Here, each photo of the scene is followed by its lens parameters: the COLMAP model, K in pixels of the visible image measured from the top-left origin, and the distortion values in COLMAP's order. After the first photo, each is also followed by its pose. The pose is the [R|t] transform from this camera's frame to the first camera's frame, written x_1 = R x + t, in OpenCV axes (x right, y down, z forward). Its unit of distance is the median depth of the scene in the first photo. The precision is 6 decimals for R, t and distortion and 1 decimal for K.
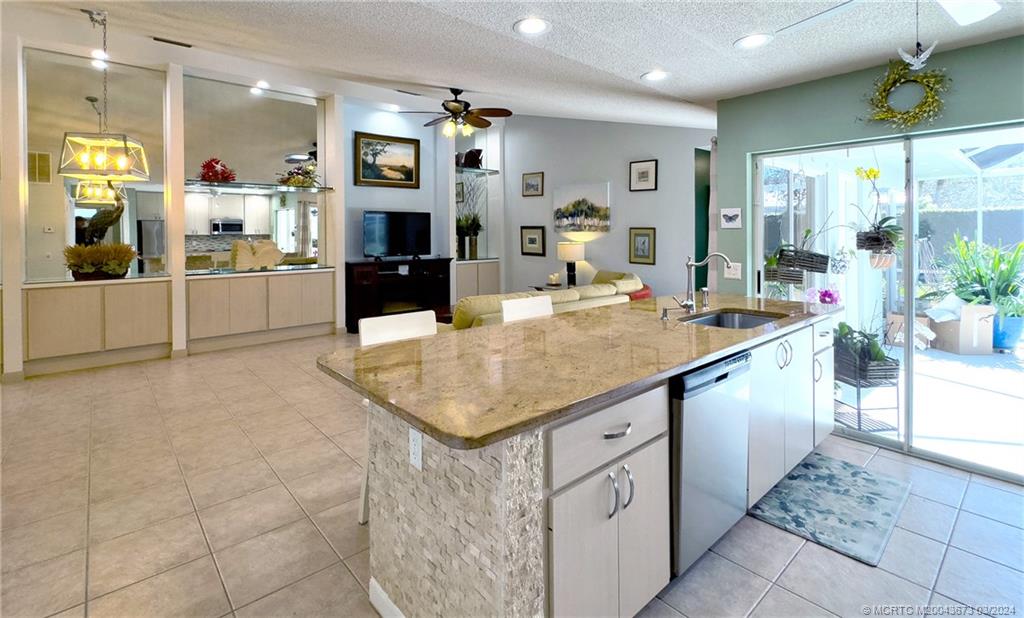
lens RADIAL K [[477.3, 0, 496.4], [0, 477.3, 237.6], [0, 0, 1]] dist [-0.002945, -0.000093]
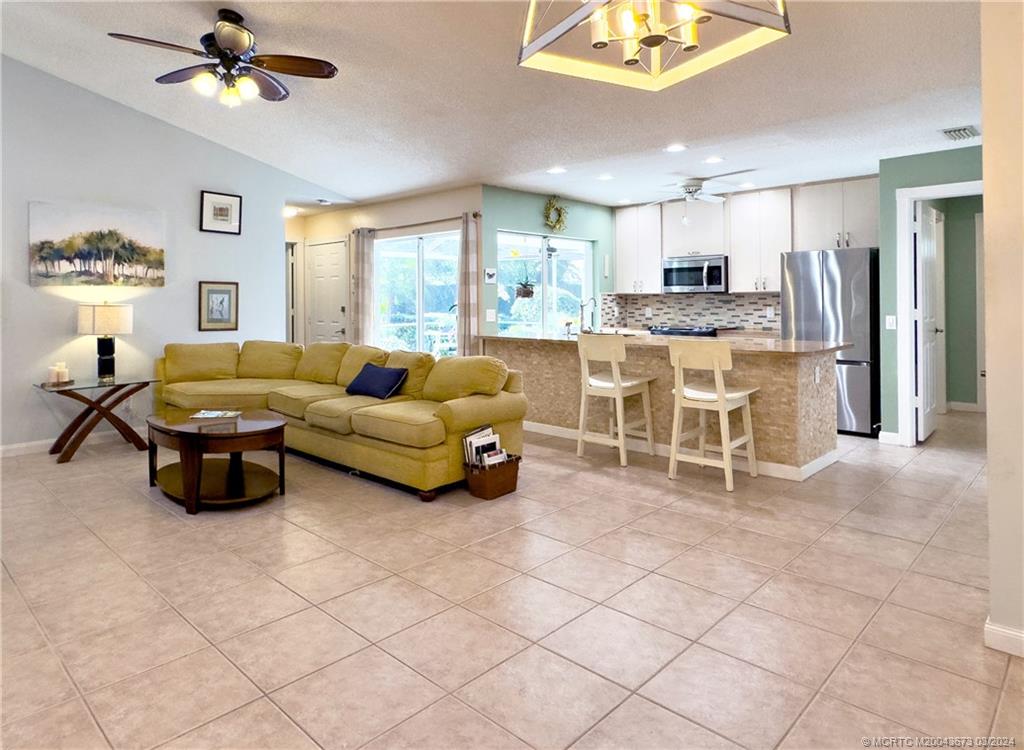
lens RADIAL K [[632.3, 0, 475.3], [0, 632.3, 298.0], [0, 0, 1]] dist [-0.006931, 0.001464]
pose [[-0.080695, 0.010183, 0.996687, -0.761944], [0.017872, 0.999802, -0.008768, 0.021579], [-0.996579, 0.017105, -0.080861, 0.726538]]
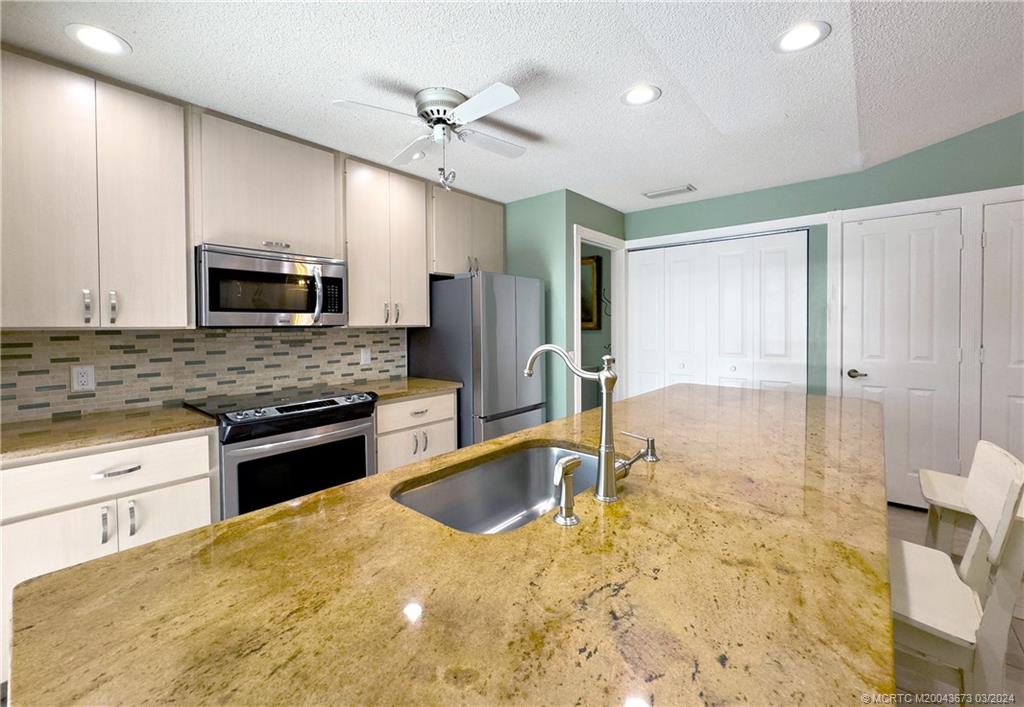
lens RADIAL K [[425.7, 0, 494.6], [0, 425.7, 330.7], [0, 0, 1]] dist [-0.002218, -0.000216]
pose [[-0.986933, 0.012616, -0.160639, 0.269162], [0.008357, 0.999596, 0.027158, 0.002853], [0.160917, 0.025461, -0.986639, 0.635185]]
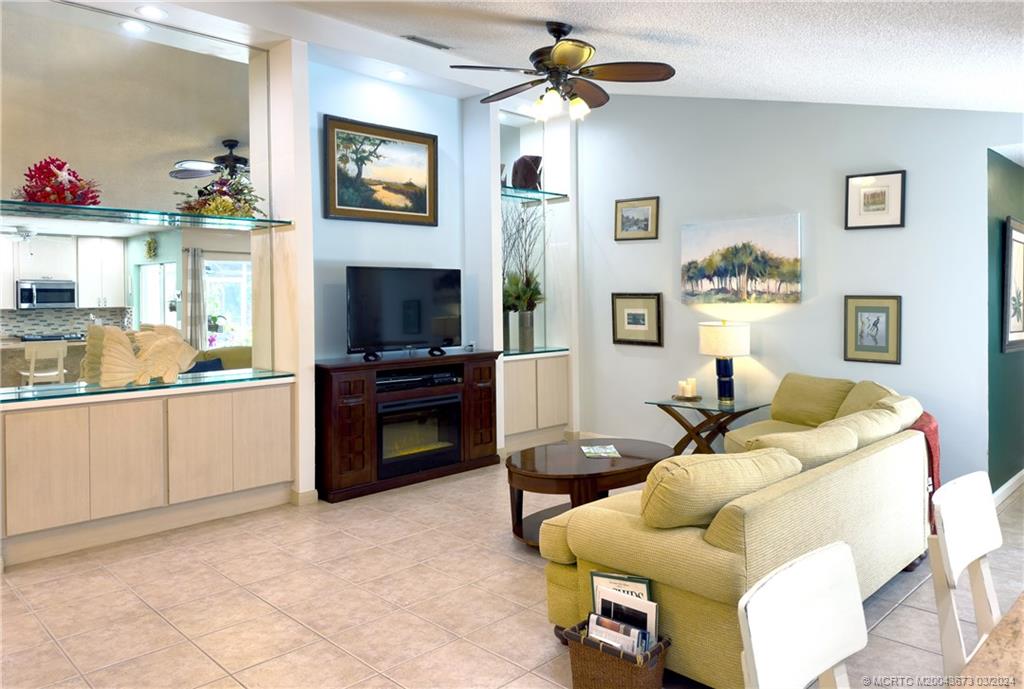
lens RADIAL K [[718.0, 0, 517.1], [0, 718.0, 312.2], [0, 0, 1]] dist [0.046222, -0.047546]
pose [[0.996544, -0.007295, 0.082743, -0.180027], [0.006576, 0.999938, 0.008960, -0.013130], [-0.082803, -0.008385, 0.996531, 0.221455]]
